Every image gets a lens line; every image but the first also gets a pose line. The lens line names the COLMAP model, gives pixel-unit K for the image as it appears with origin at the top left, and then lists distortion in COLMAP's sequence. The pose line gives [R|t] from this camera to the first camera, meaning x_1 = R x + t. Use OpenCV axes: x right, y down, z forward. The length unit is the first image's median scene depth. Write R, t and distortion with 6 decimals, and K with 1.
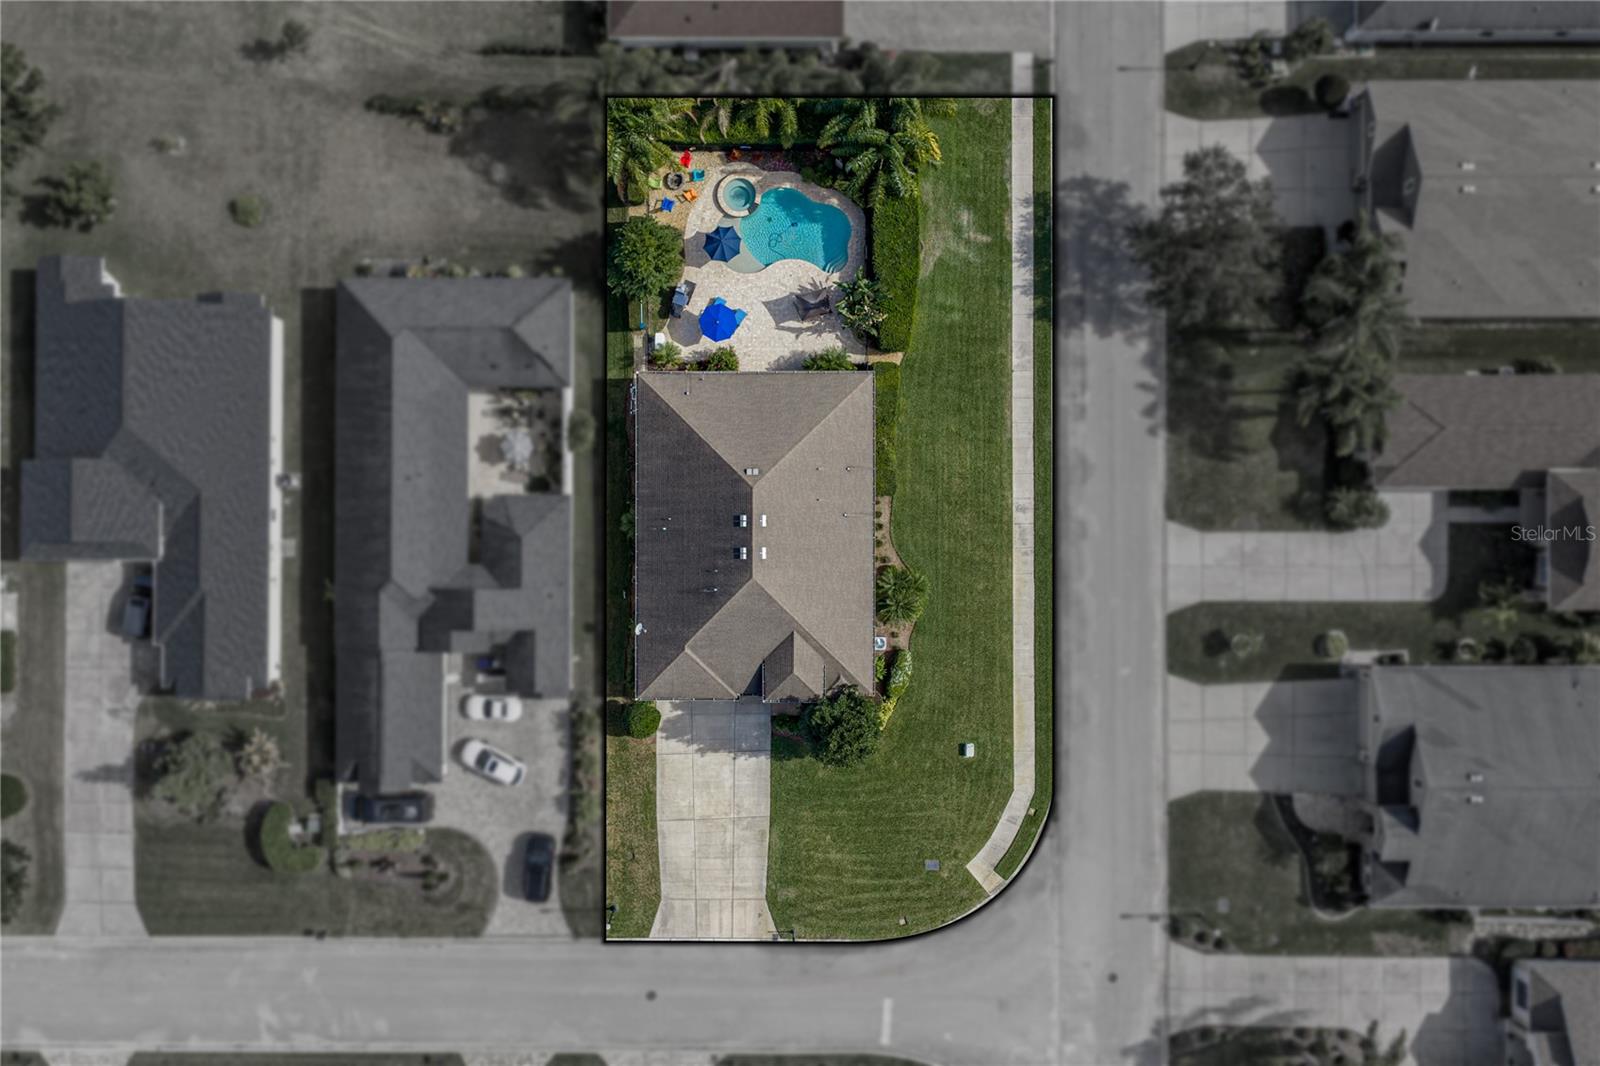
lens RADIAL K [[1355.7, 0, 794.0], [0, 1355.7, 533.5], [0, 0, 1]] dist [0.012309, -0.027586]
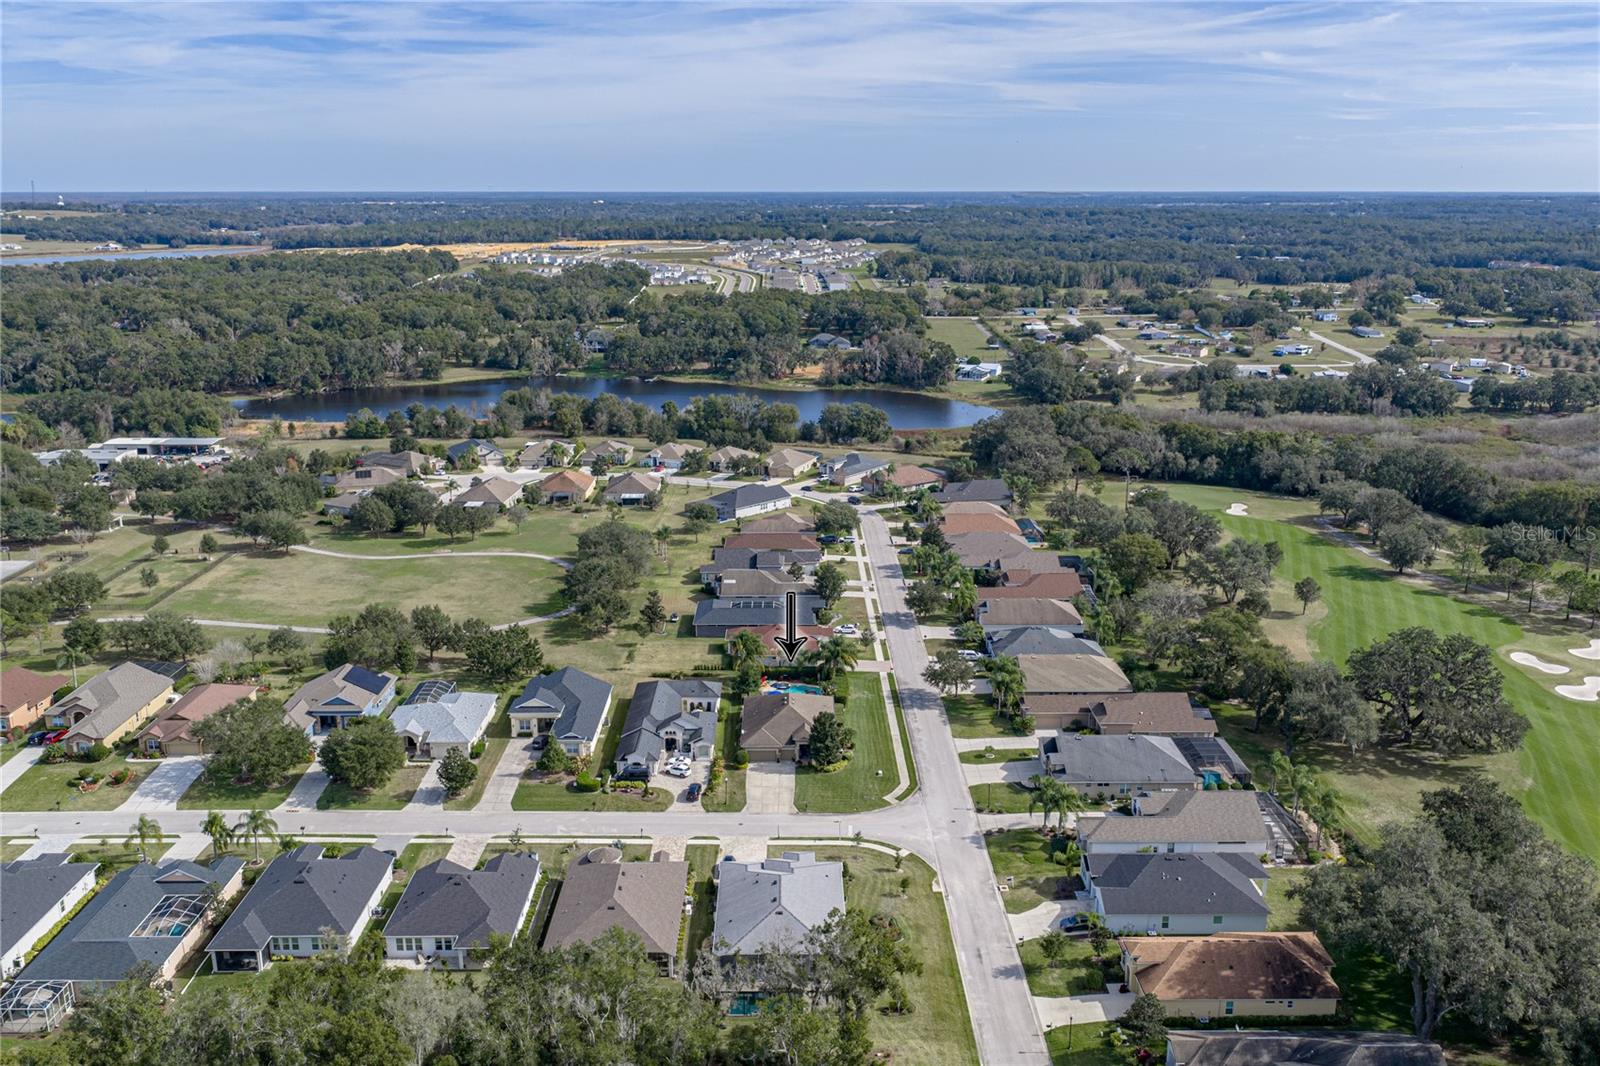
lens RADIAL K [[1355.7, 0, 797.3], [0, 1355.7, 530.7], [0, 0, 1]] dist [0.012309, -0.027586]
pose [[0.999903, 0.010236, 0.009401, -0.040655], [0.006490, 0.254259, -0.967115, 2.311489], [-0.012290, 0.967082, 0.254168, -0.001735]]
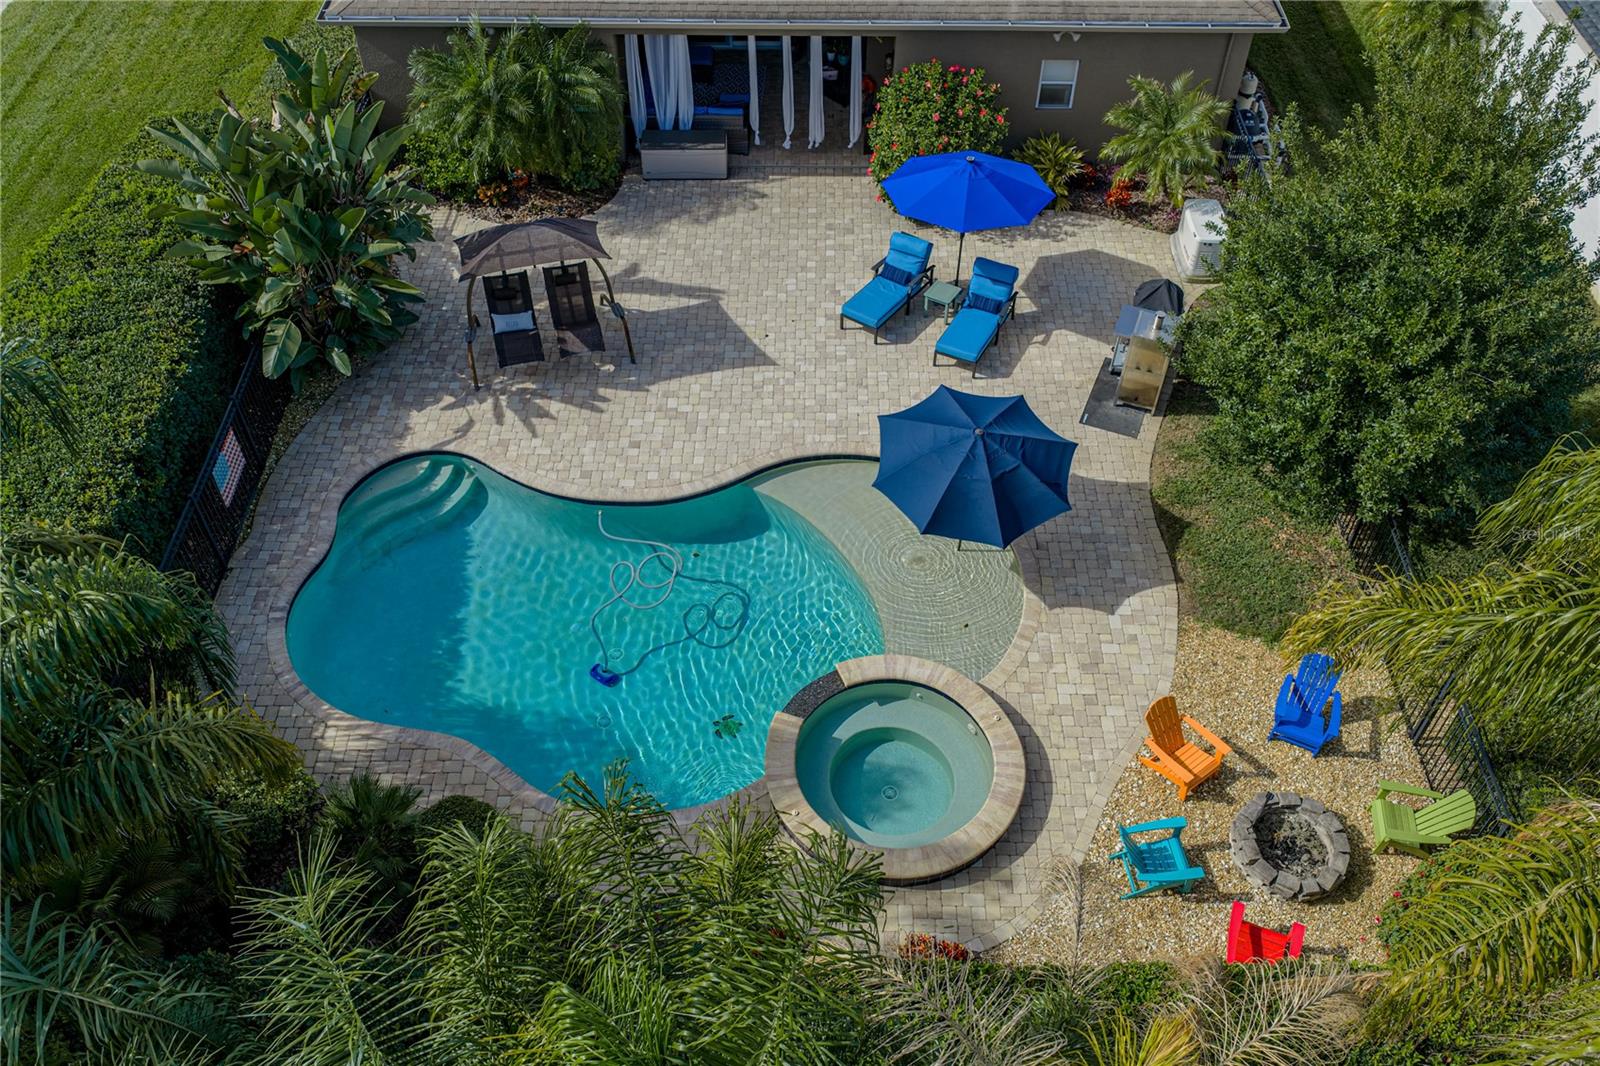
lens RADIAL K [[1355.7, 0, 798.4], [0, 1355.7, 535.0], [0, 0, 1]] dist [0.012309, -0.027586]
pose [[-0.999719, 0.002695, 0.023550, -0.032735], [0.013701, -0.745039, 0.666881, -0.340750], [0.019343, 0.667016, 0.744792, 0.854757]]
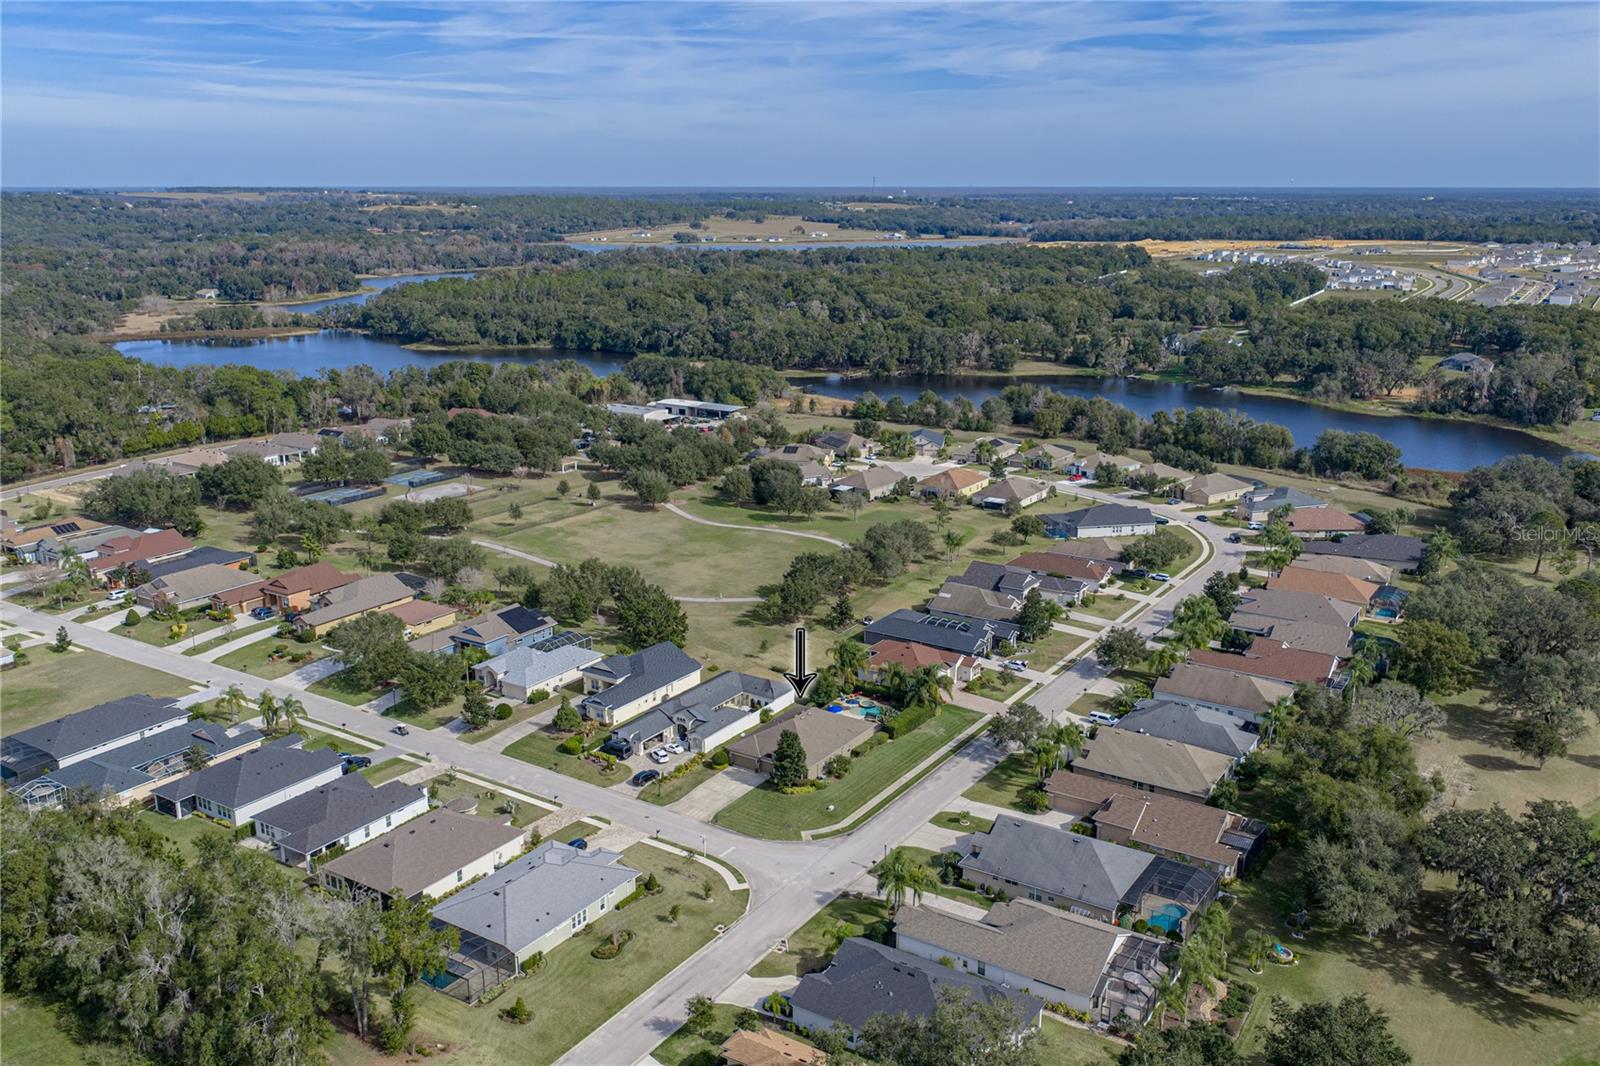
lens RADIAL K [[1355.7, 0, 795.9], [0, 1355.7, 537.2], [0, 0, 1]] dist [0.012309, -0.027586]
pose [[0.833738, 0.151364, -0.531008, 1.176702], [-0.552137, 0.219716, -0.804282, 1.854596], [-0.005068, 0.963750, 0.266759, -0.010614]]
